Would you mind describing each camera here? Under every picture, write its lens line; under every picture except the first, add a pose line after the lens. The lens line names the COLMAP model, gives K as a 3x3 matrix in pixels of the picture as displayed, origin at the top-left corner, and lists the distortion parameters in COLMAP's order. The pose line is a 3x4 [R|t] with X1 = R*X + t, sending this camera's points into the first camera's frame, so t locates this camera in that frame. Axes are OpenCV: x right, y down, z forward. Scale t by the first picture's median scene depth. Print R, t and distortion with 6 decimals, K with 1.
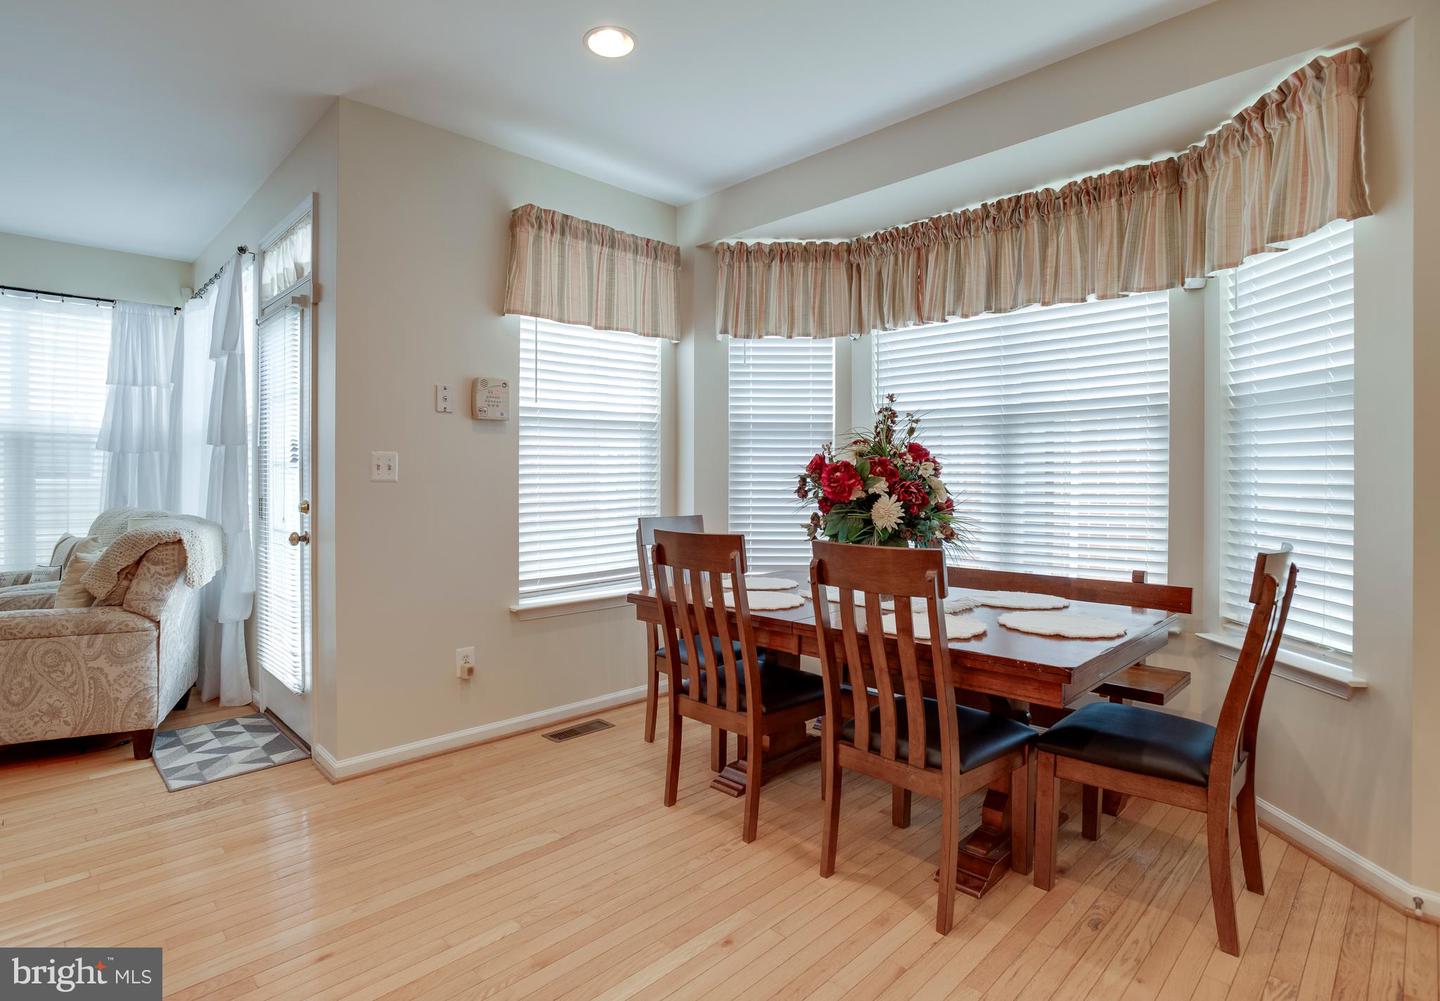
lens RADIAL K [[736.9, 0, 693.2], [0, 736.9, 484.4], [0, 0, 1]] dist [-0.052611, 0.022211]
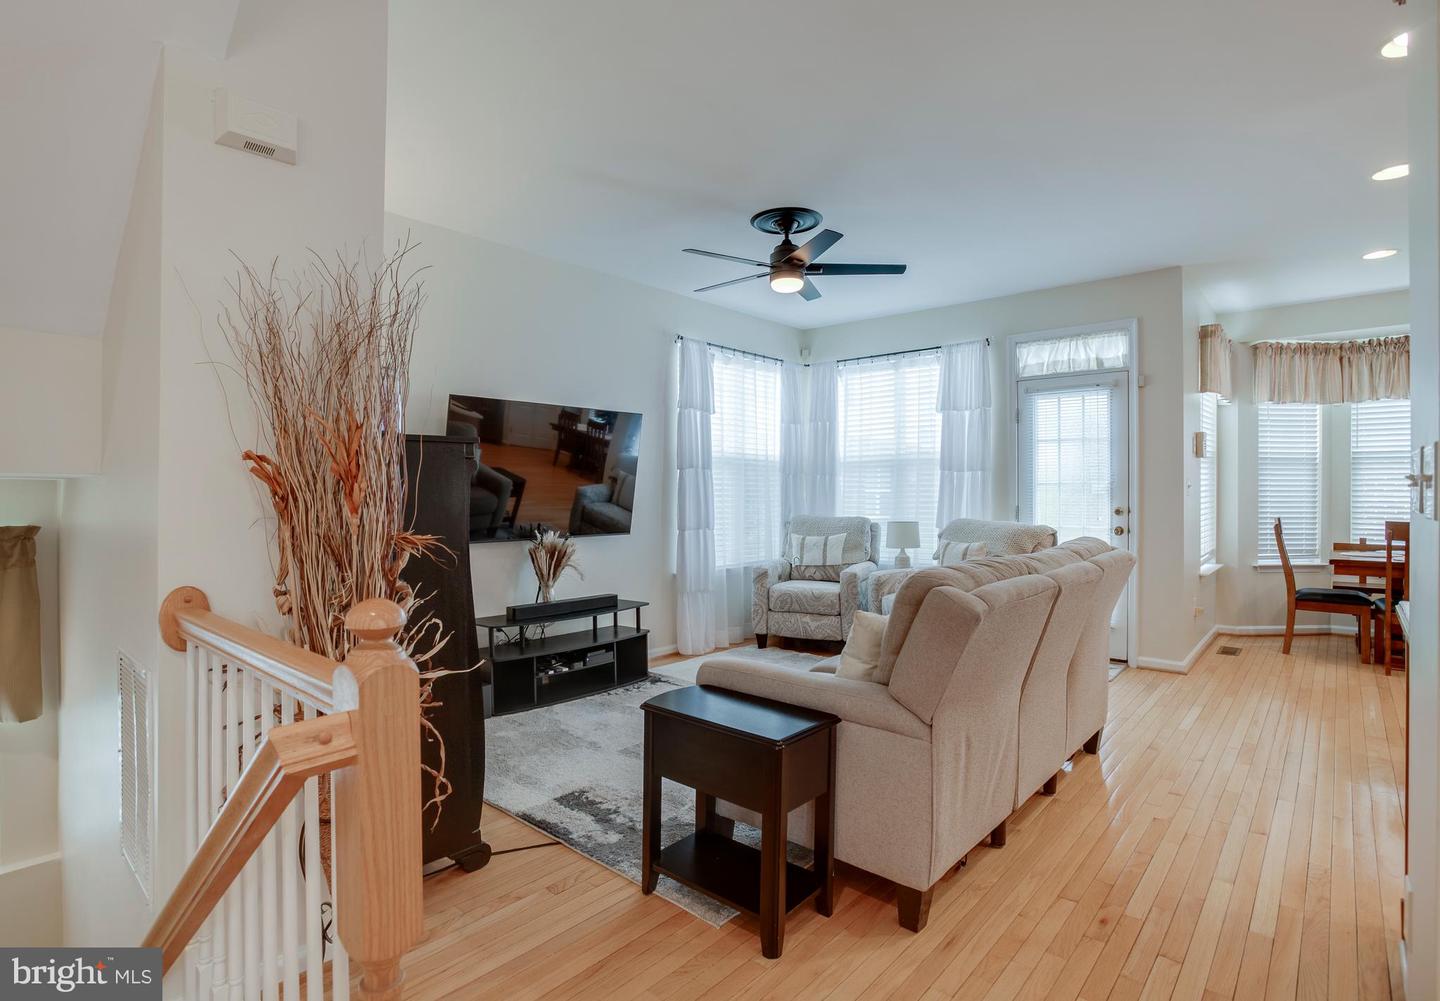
lens RADIAL K [[736.9, 0, 690.4], [0, 736.9, 489.2], [0, 0, 1]] dist [-0.052611, 0.022211]
pose [[0.997915, 0.001958, 0.064513, -1.626076], [-0.001076, 0.999906, -0.013697, 0.007047], [-0.064534, 0.013599, 0.997823, -0.559342]]
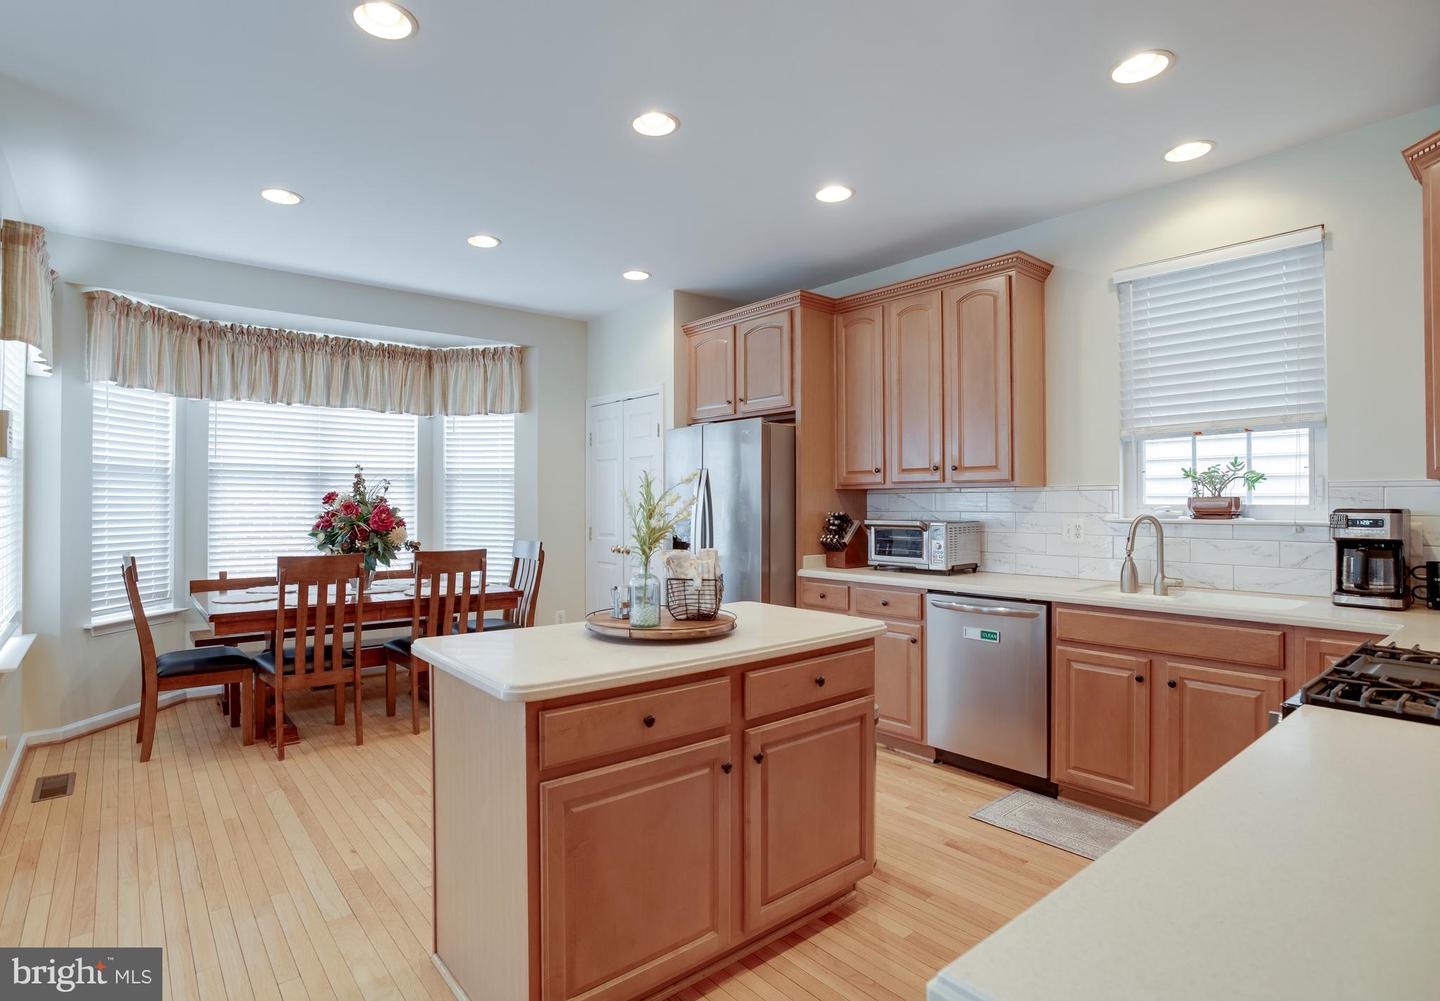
lens RADIAL K [[736.9, 0, 693.5], [0, 736.9, 502.2], [0, 0, 1]] dist [-0.052611, 0.022211]
pose [[0.094846, 0.002745, 0.995488, -1.141927], [0.007807, 0.999963, -0.003501, -0.024802], [-0.995461, 0.008104, 0.094821, 0.092793]]
